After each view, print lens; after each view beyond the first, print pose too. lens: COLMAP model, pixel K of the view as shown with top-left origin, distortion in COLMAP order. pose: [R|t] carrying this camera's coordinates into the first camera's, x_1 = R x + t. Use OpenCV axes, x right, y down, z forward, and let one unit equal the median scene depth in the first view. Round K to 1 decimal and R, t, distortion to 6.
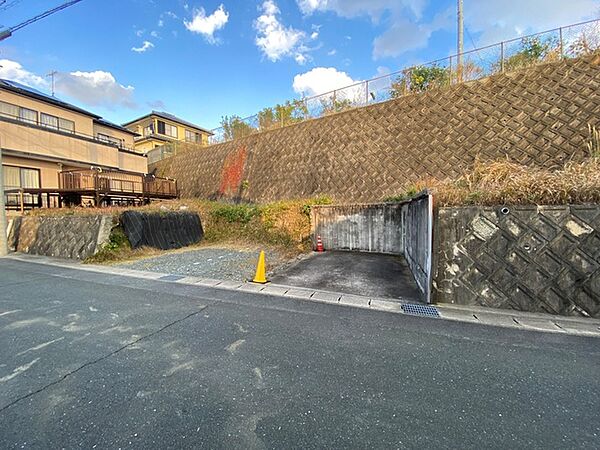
lens RADIAL K [[248.1, 0, 318.7], [0, 248.1, 208.9], [0, 0, 1]] dist [0.000579, -0.010246]
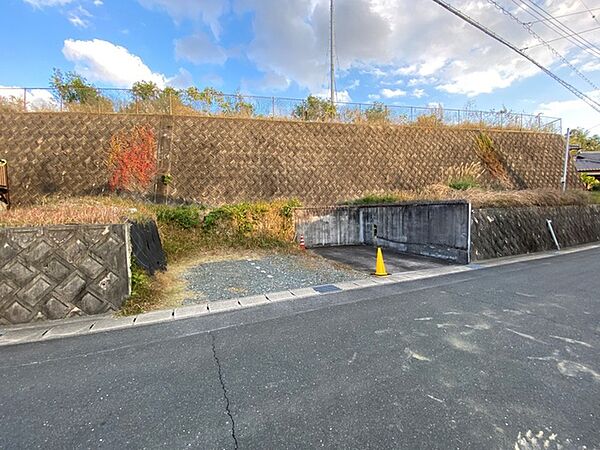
lens RADIAL K [[248.1, 0, 258.8], [0, 248.1, 217.7], [0, 0, 1]] dist [0.000579, -0.010246]
pose [[0.734839, -0.009623, 0.678174, -0.800913], [0.006353, 0.999953, 0.007305, 0.021827], [-0.678212, -0.001060, 0.734865, 0.317075]]
